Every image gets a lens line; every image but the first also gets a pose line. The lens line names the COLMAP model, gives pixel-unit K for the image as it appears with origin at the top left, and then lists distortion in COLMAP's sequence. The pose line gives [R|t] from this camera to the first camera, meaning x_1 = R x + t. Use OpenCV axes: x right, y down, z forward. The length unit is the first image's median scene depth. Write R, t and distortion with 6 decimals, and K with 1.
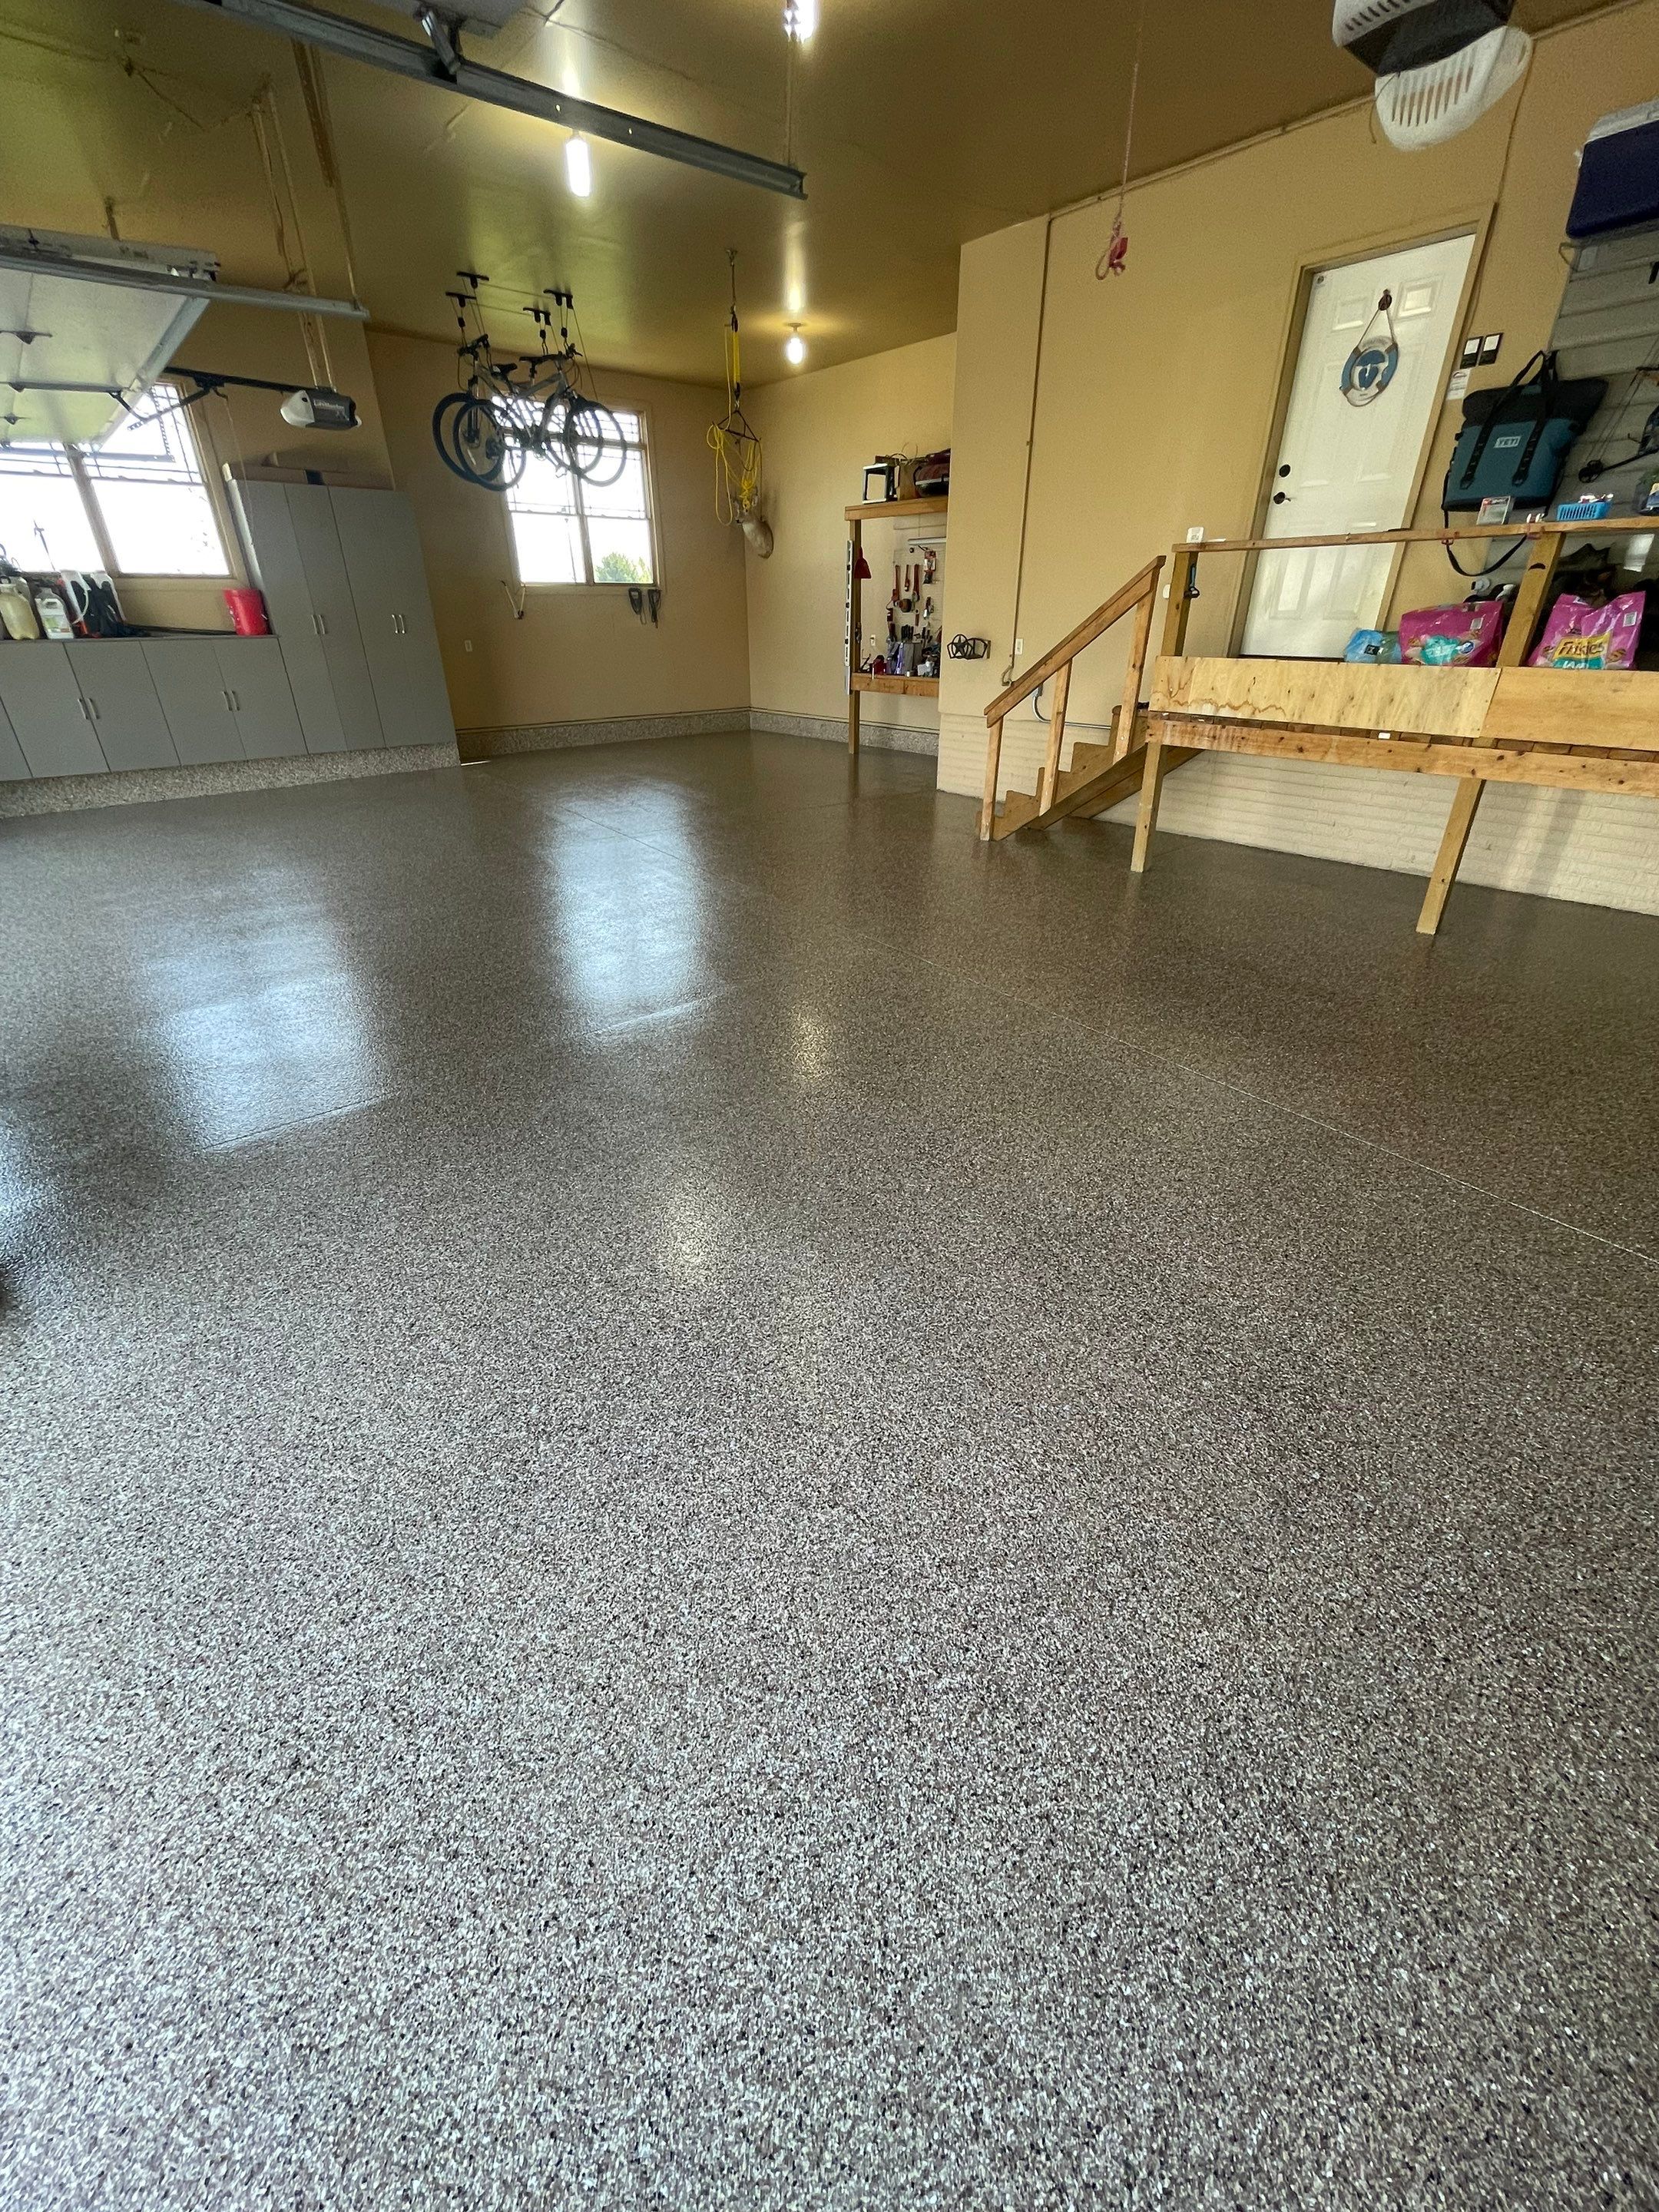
lens RADIAL K [[890.9, 0, 828.8], [0, 890.9, 1104.0], [0, 0, 1]] dist [-0.002546, 0.000311]
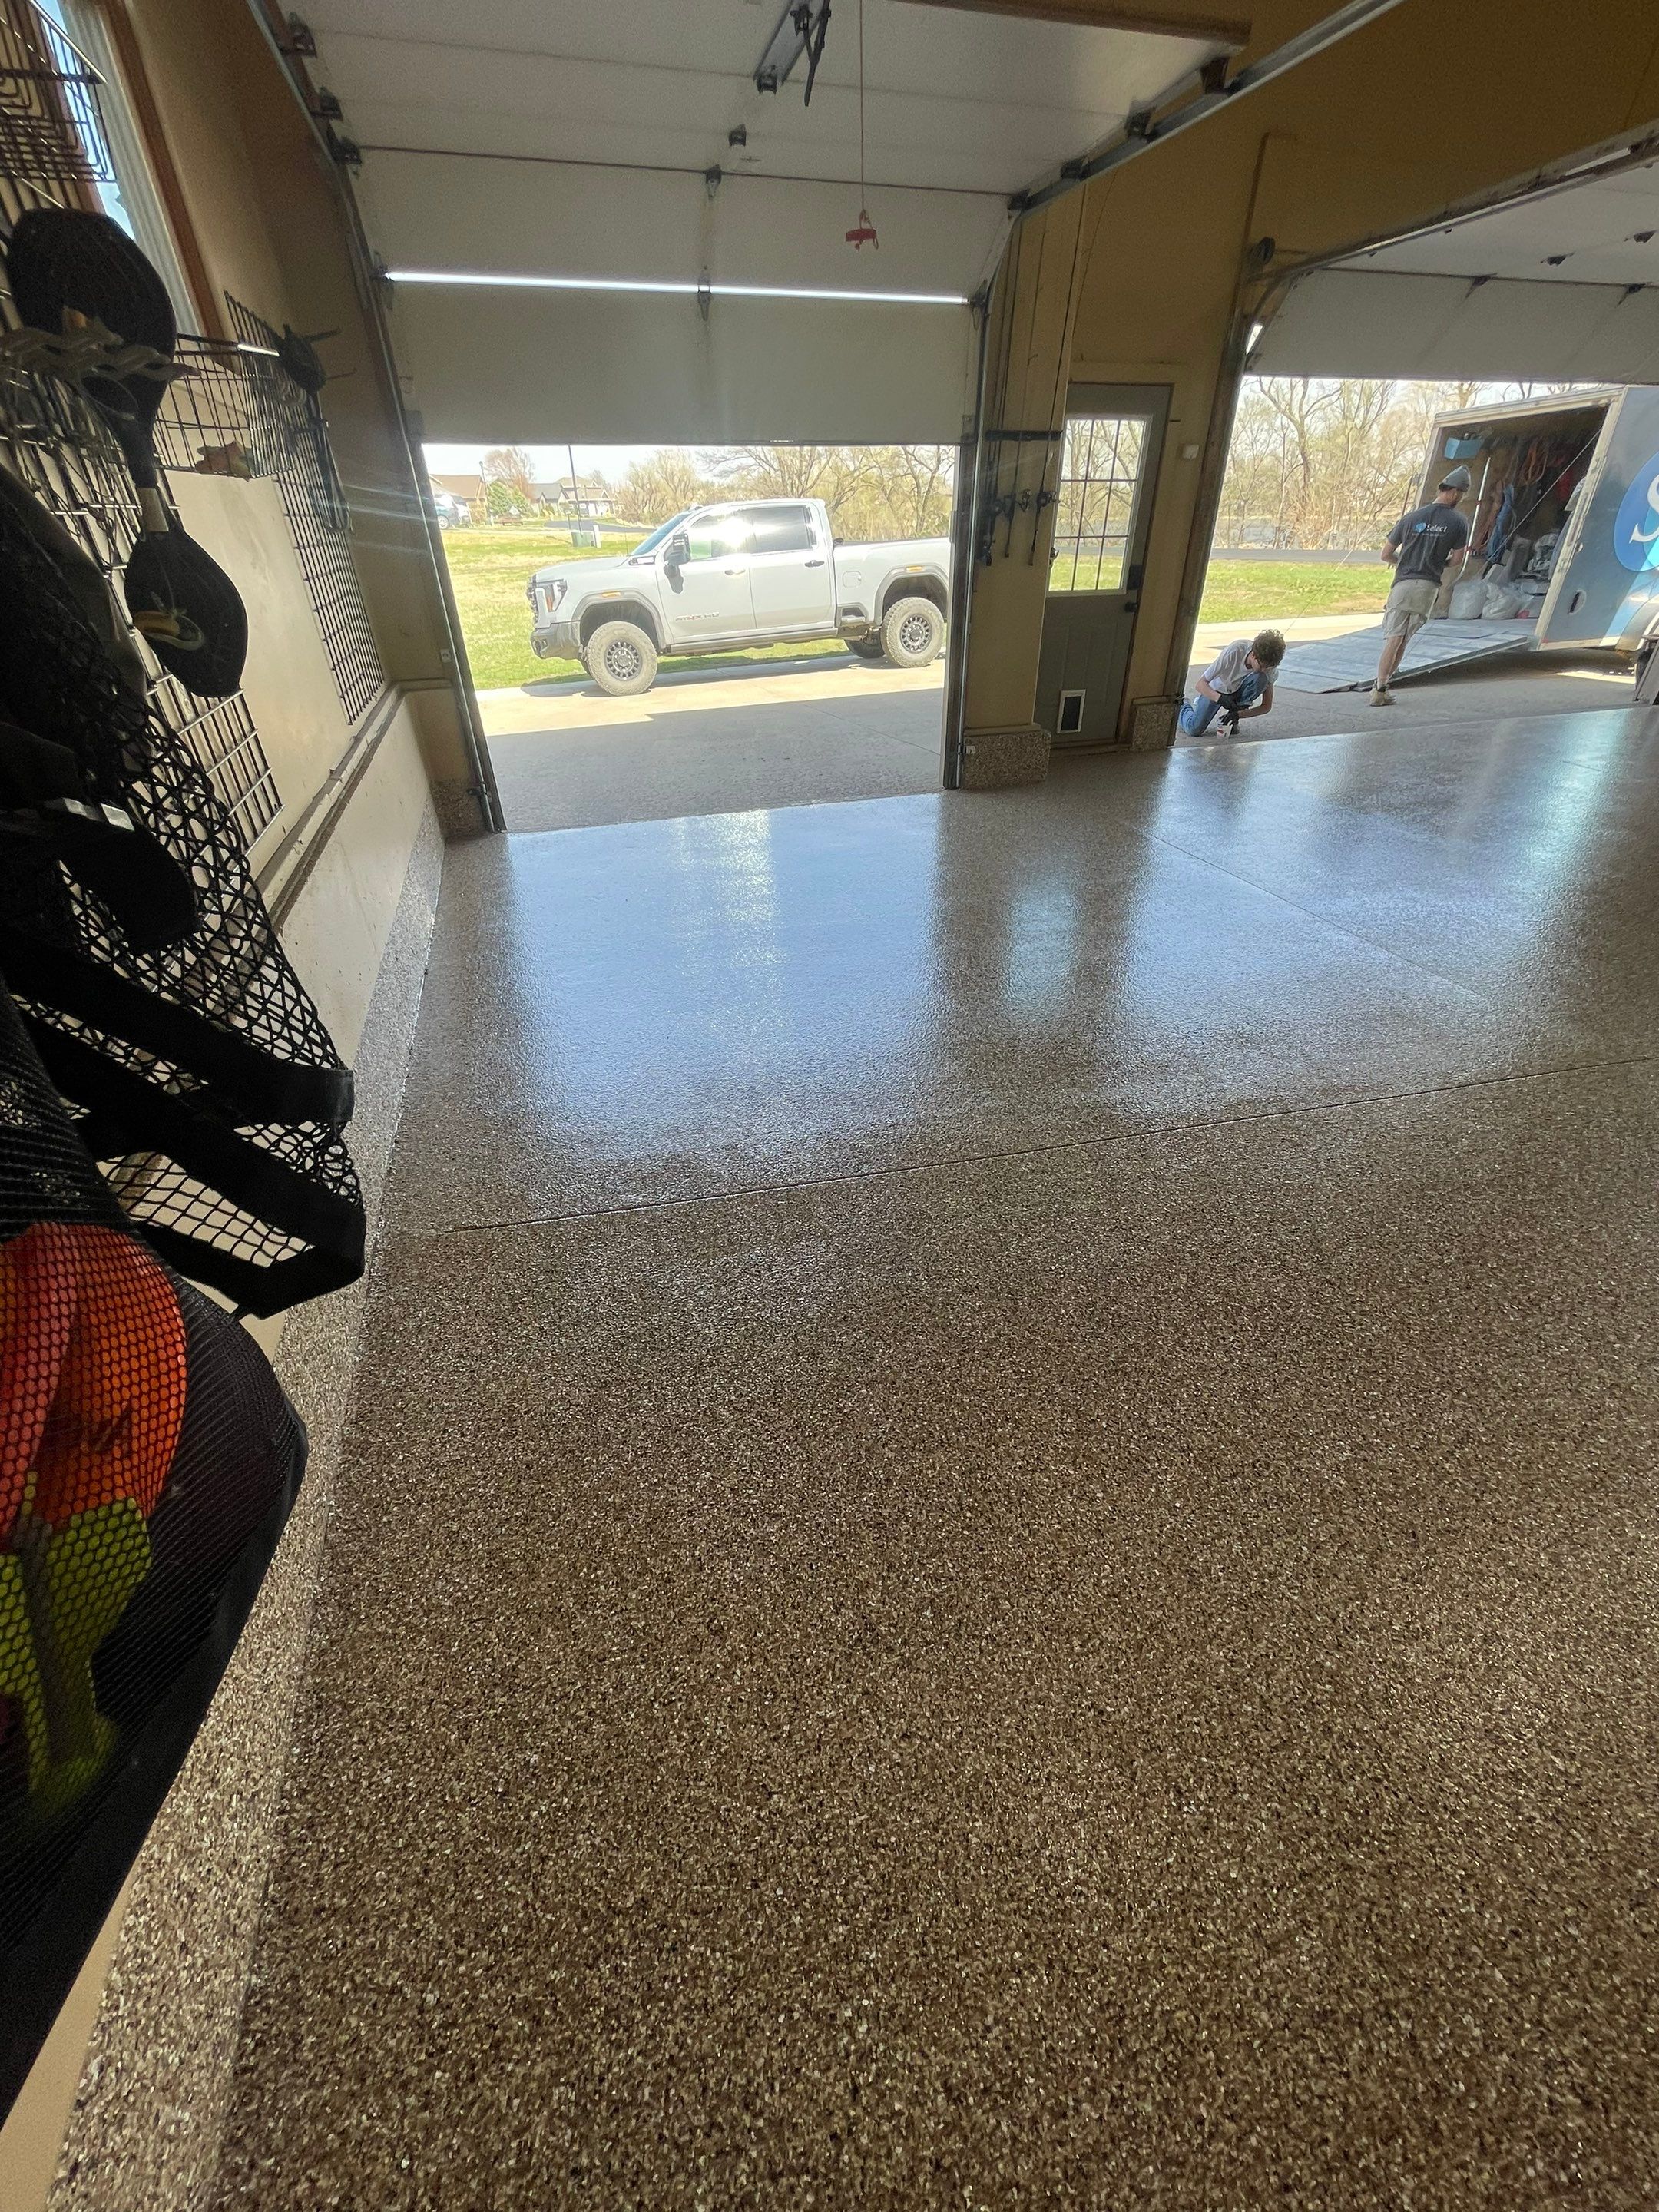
lens RADIAL K [[890.9, 0, 829.6], [0, 890.9, 1104.2], [0, 0, 1]] dist [-0.002546, 0.000311]
pose [[-0.397467, 0.518949, -0.756777, 0.479483], [-0.430939, 0.622551, 0.653239, -0.211928], [0.810131, 0.585766, -0.023808, 0.394720]]
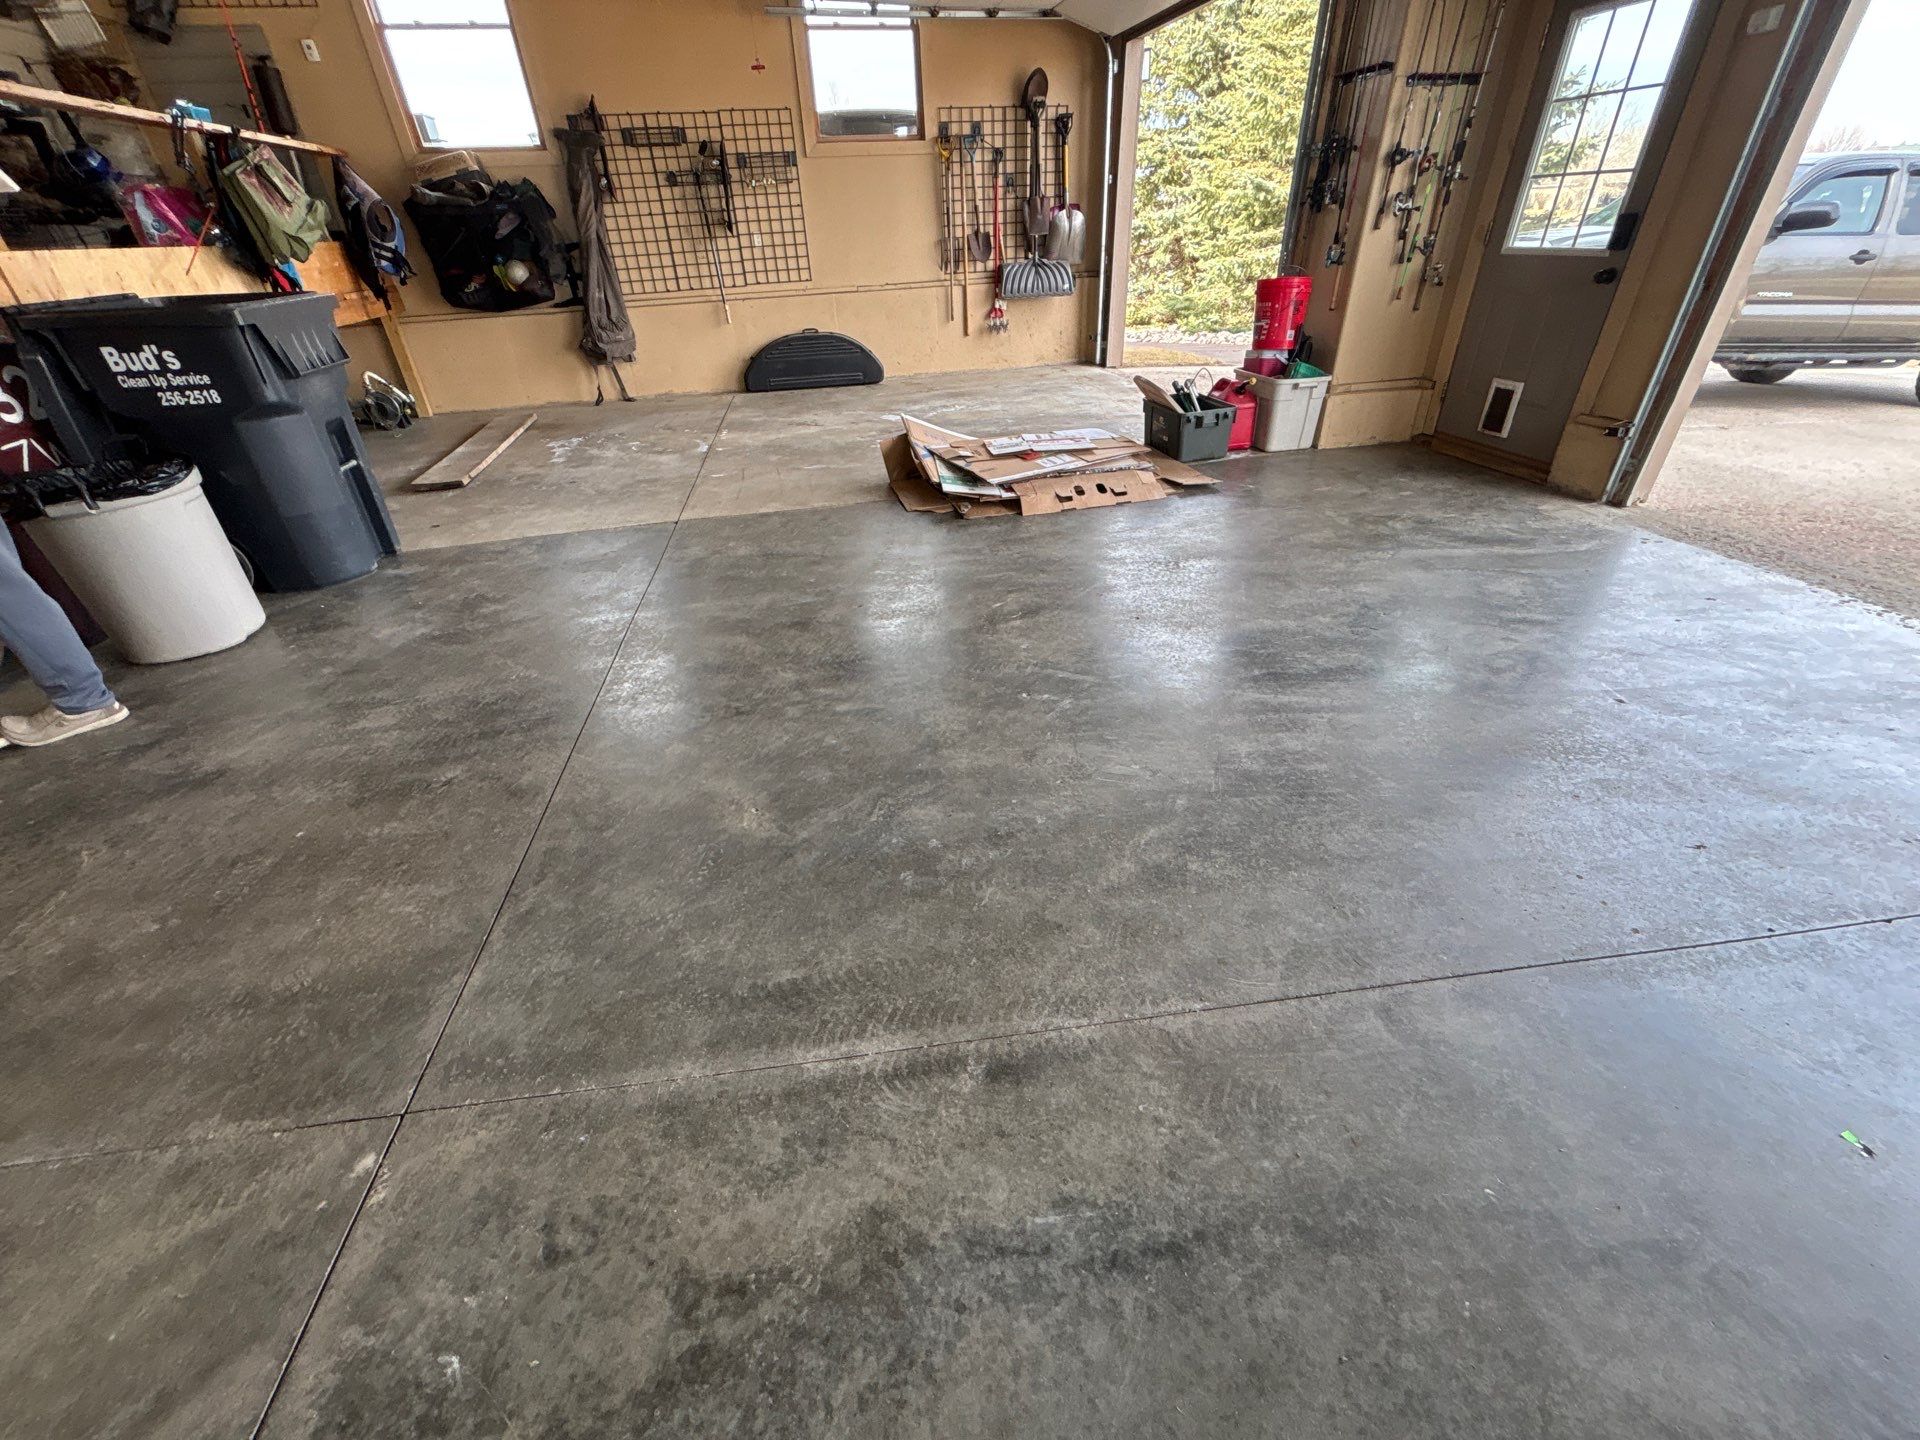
lens RADIAL K [[773.3, 0, 959.6], [0, 773.3, 709.2], [0, 0, 1]] dist [-0.002546, 0.000311]
pose [[-0.892296, -0.203709, 0.402878, -0.389956], [0.257796, 0.502679, 0.825139, -0.452904], [-0.370607, 0.840129, -0.396023, 0.910518]]
